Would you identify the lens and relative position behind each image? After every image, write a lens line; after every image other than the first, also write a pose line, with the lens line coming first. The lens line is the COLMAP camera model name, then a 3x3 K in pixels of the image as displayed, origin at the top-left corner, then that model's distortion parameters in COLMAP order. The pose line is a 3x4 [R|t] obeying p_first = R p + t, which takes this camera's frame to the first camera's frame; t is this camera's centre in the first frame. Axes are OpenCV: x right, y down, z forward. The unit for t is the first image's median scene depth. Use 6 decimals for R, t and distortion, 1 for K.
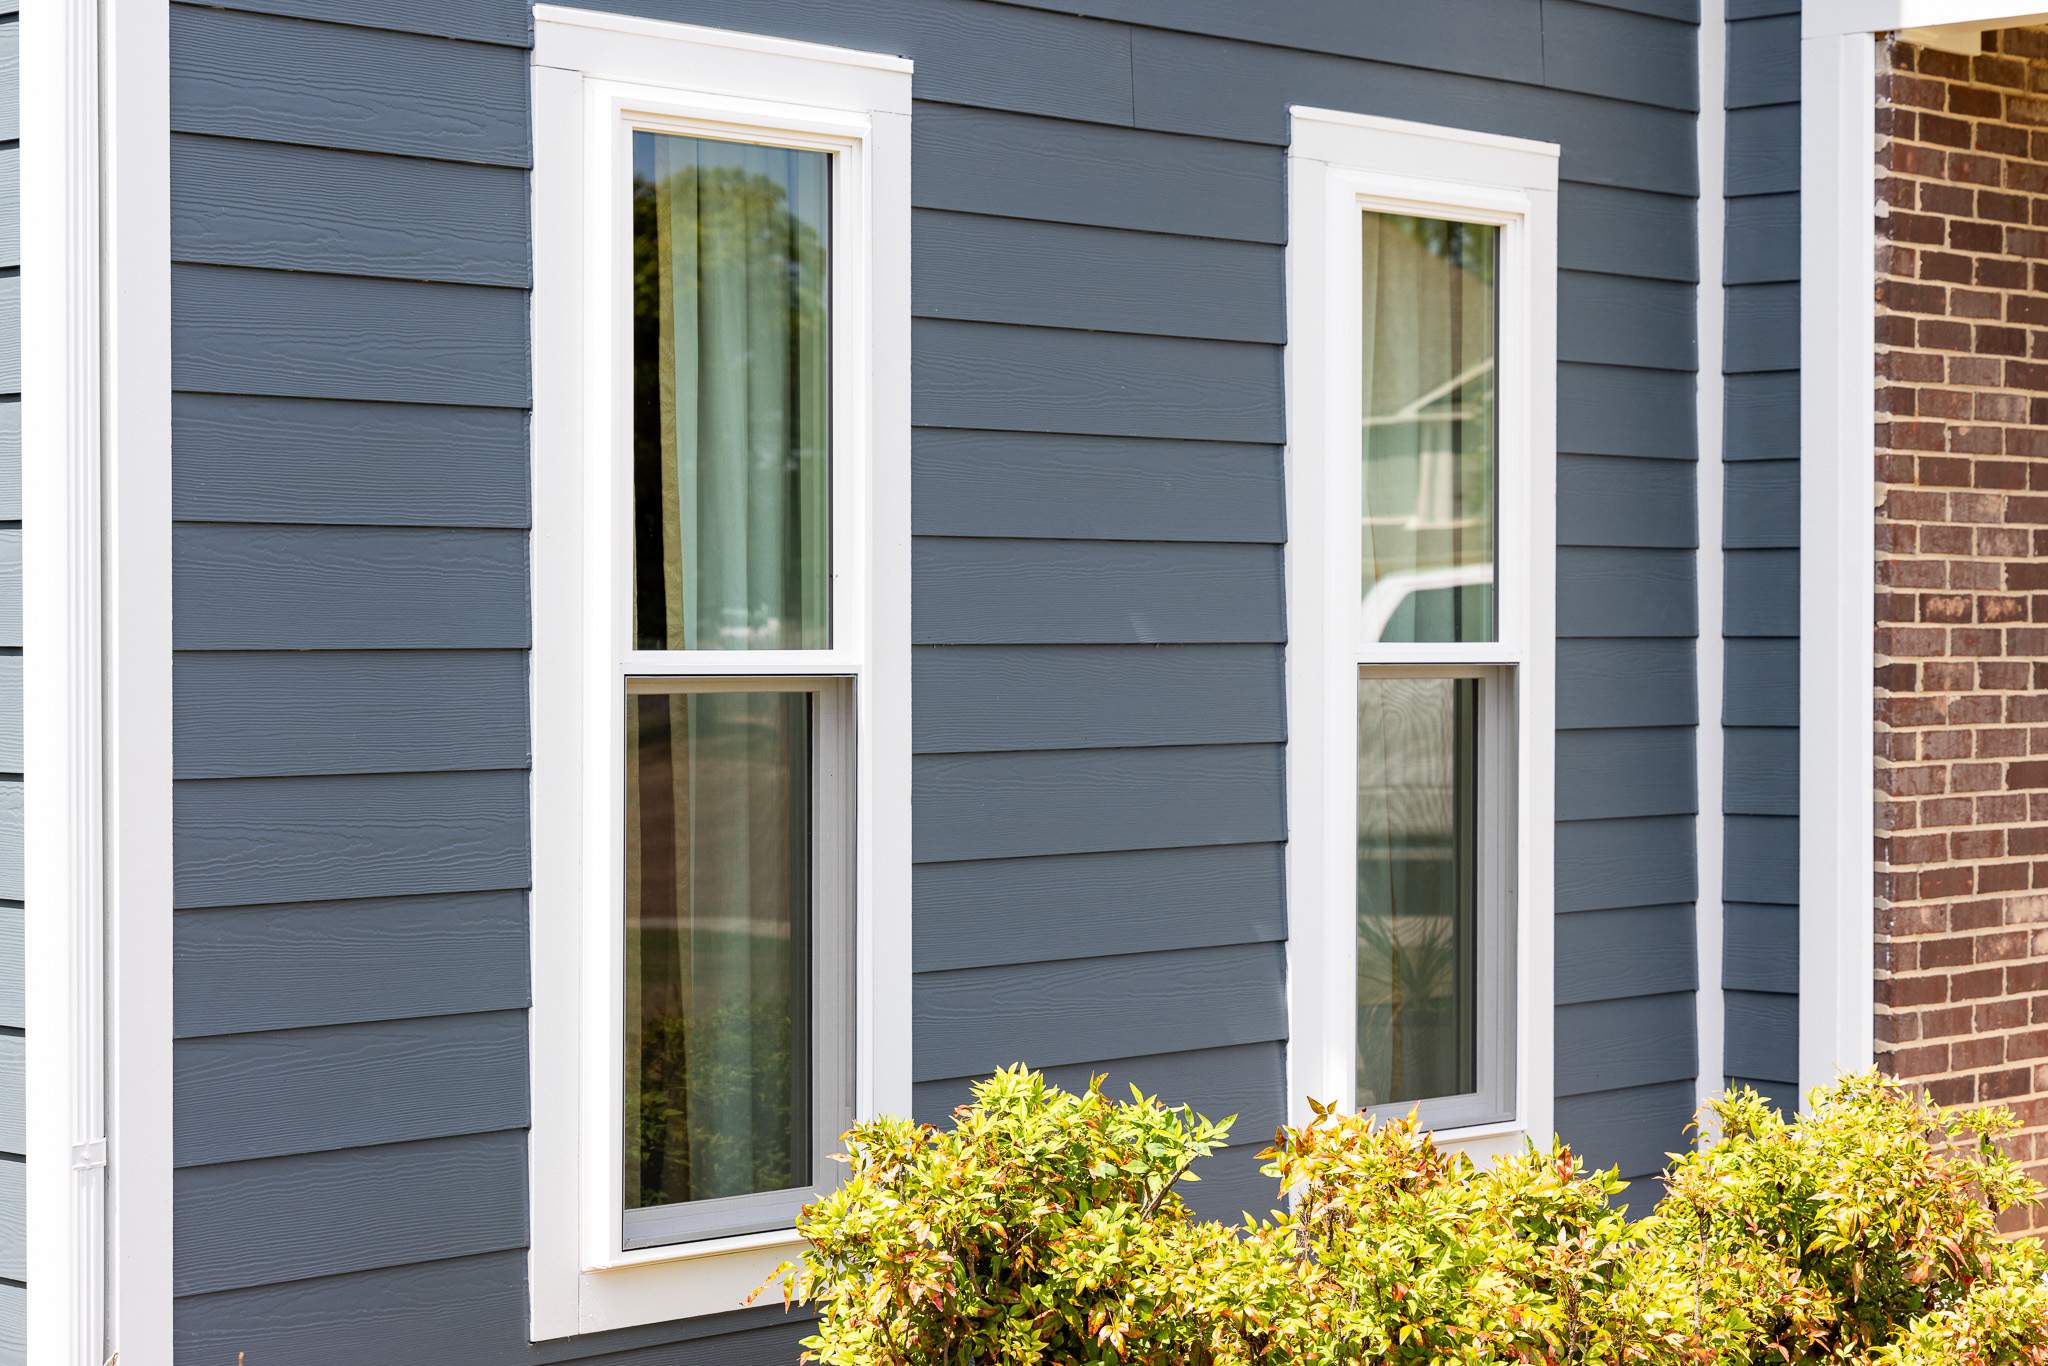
lens RADIAL K [[4169.1, 0, 1030.5], [0, 4169.1, 675.2], [0, 0, 1]] dist [-0.015330, 0.000000]
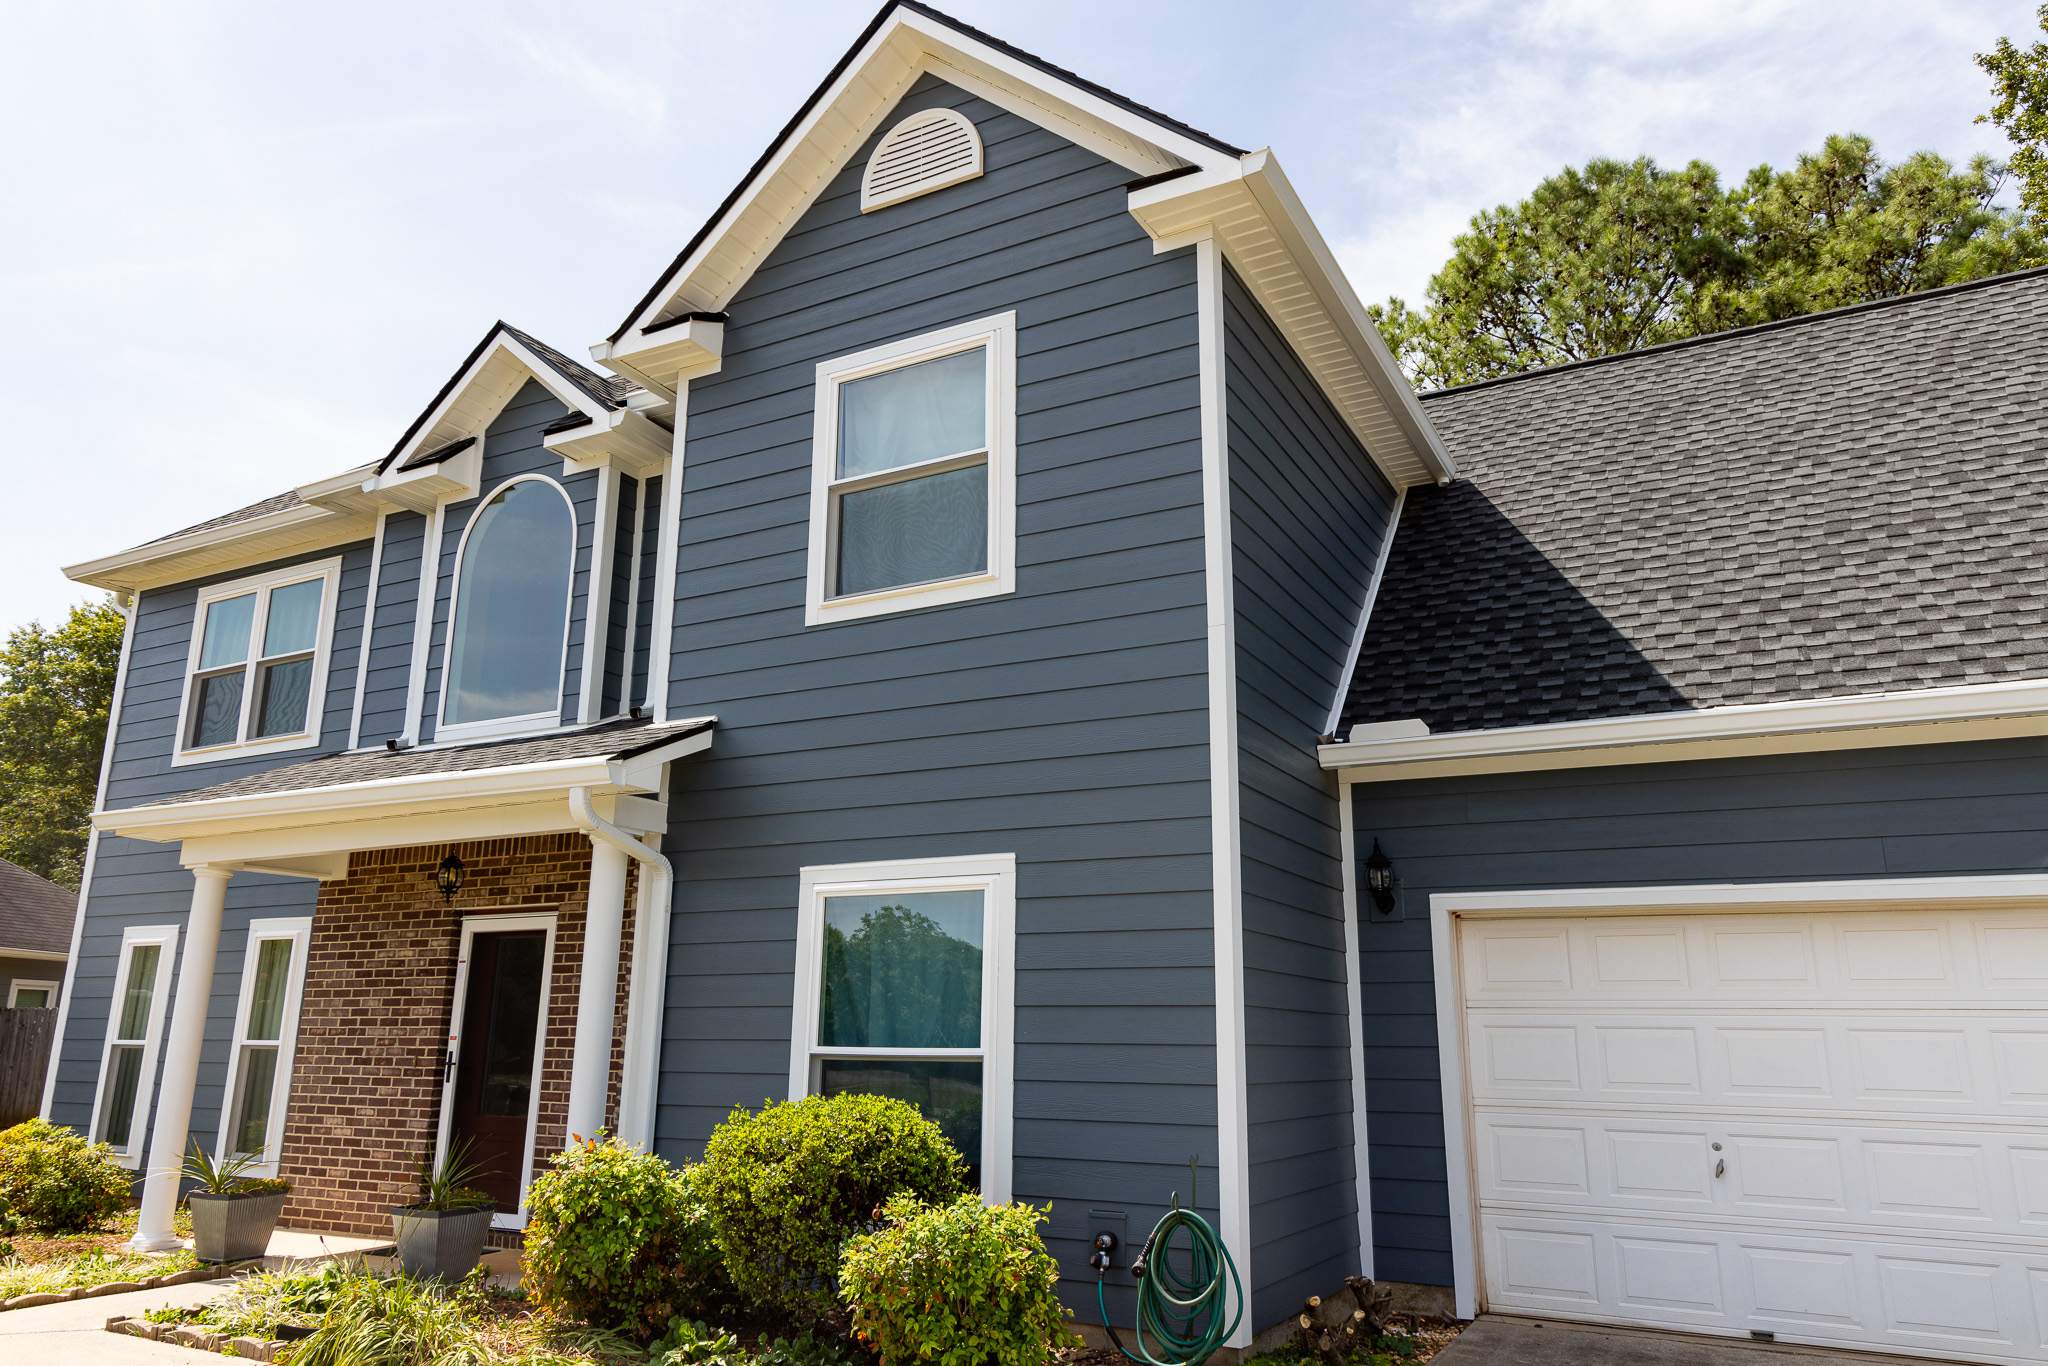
lens RADIAL K [[1416.0, 0, 1010.0], [0, 1416.0, 685.2], [0, 0, 1]] dist [0.031110, -0.002102]
pose [[0.260001, -0.233311, -0.936998, 1.626892], [-0.022373, 0.968655, -0.247401, -0.013900], [0.965349, 0.085288, 0.246631, 1.246022]]
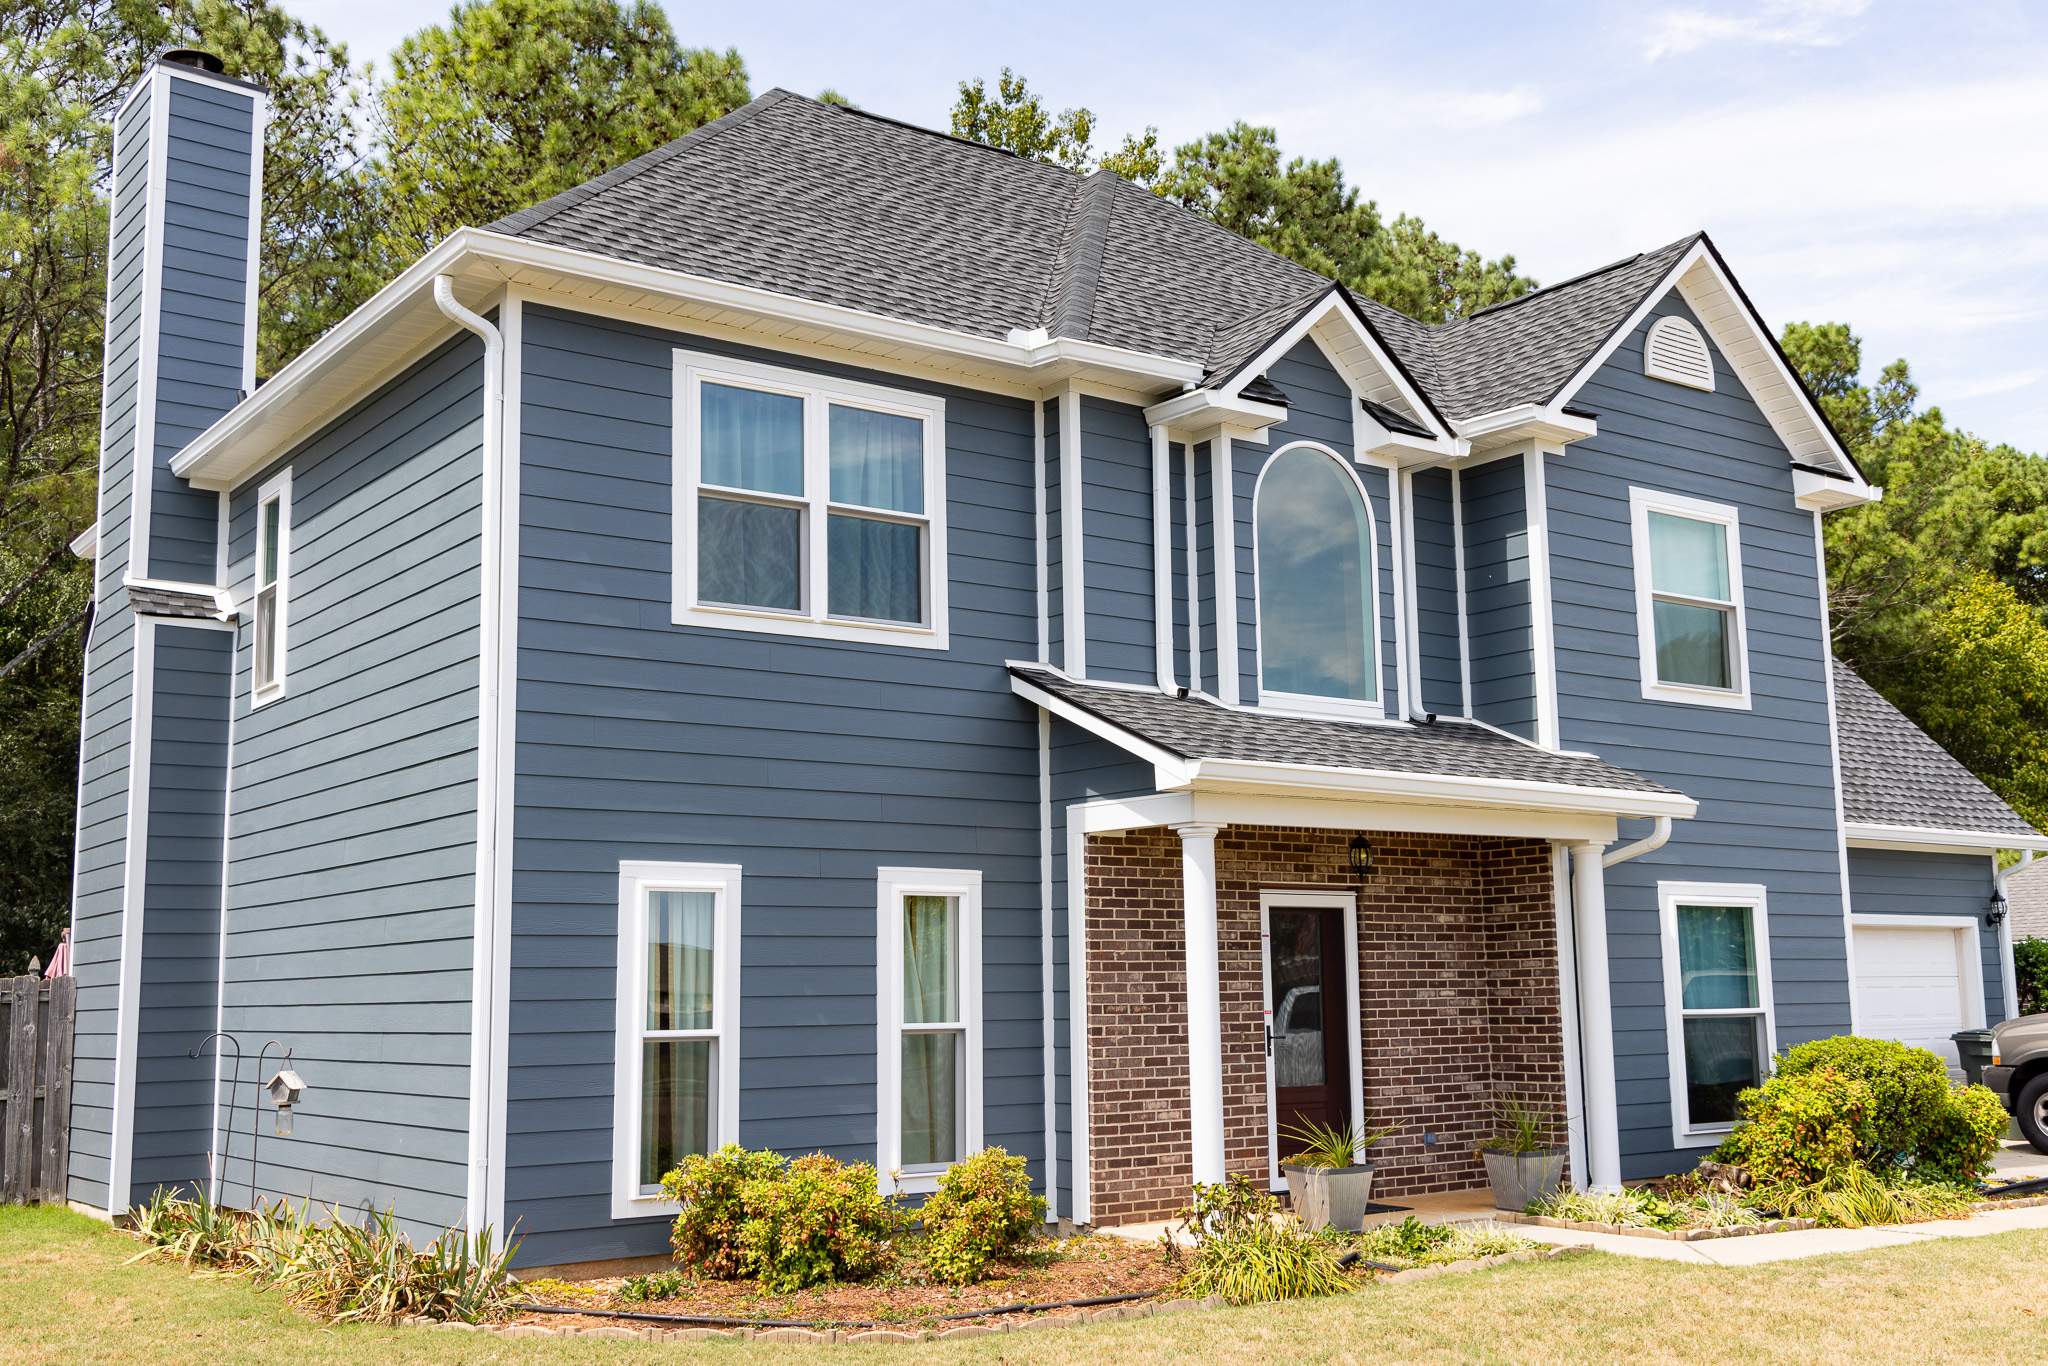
lens RADIAL K [[2031.7, 0, 1019.6], [0, 2031.7, 683.1], [0, 0, 1]] dist [0.025062, 0.000000]
pose [[0.985387, -0.037846, -0.166070, 0.414972], [0.010700, 0.986831, -0.161402, -0.011969], [0.169991, 0.157267, 0.972816, -0.580636]]
